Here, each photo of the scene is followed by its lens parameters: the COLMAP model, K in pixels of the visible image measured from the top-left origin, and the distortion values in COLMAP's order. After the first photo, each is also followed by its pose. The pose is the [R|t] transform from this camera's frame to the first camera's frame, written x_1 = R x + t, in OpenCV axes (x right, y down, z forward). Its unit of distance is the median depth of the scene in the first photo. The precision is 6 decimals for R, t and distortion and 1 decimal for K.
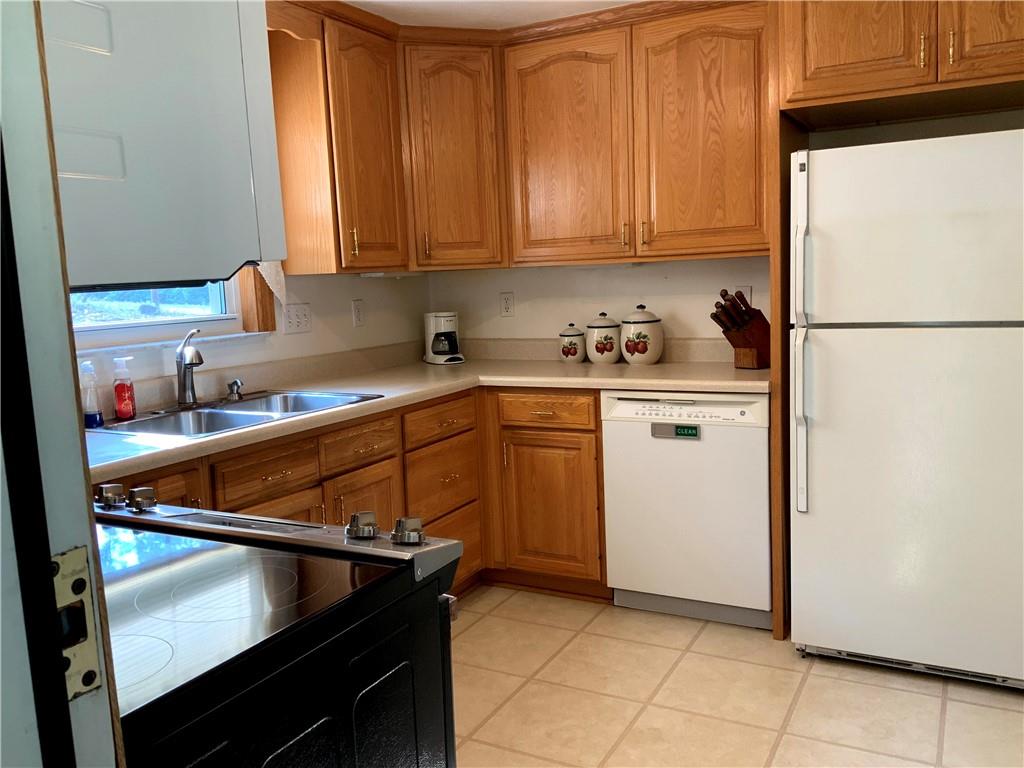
lens RADIAL K [[841.6, 0, 507.6], [0, 841.6, 385.3], [0, 0, 1]] dist [0.105833, -0.238731]
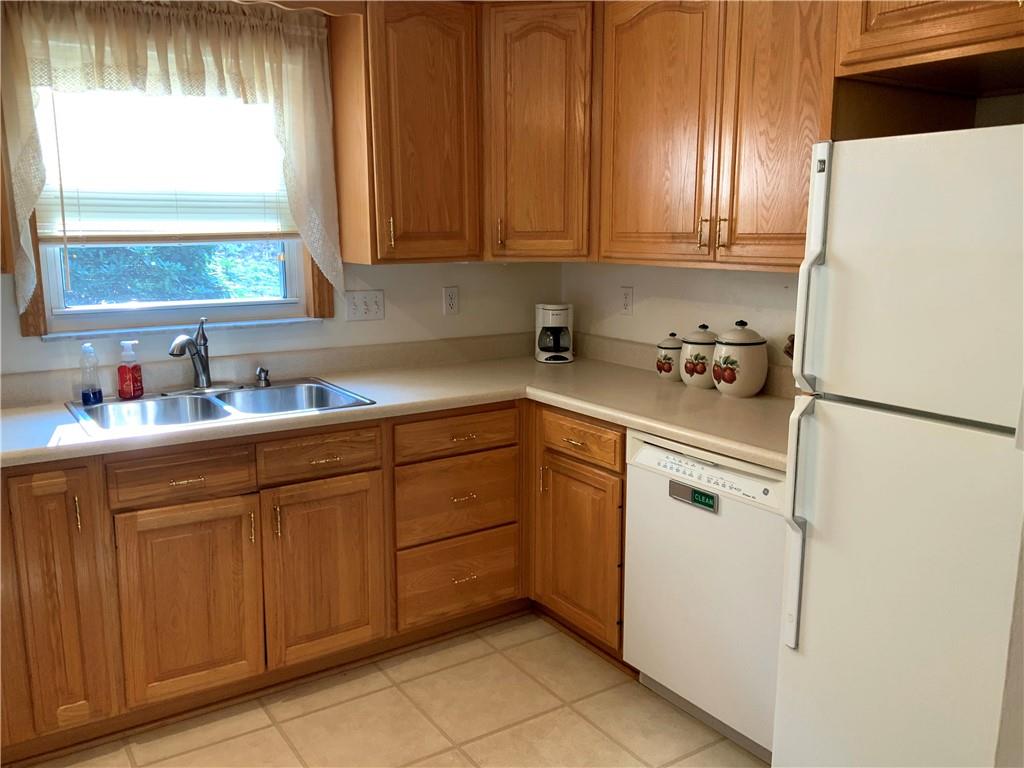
lens RADIAL K [[841.6, 0, 507.6], [0, 841.6, 385.3], [0, 0, 1]] dist [0.105833, -0.238731]
pose [[0.882651, 0.125903, -0.452853, 0.364633], [-0.094638, 0.991330, 0.091155, -0.095855], [0.460403, -0.037601, 0.886913, 0.216729]]
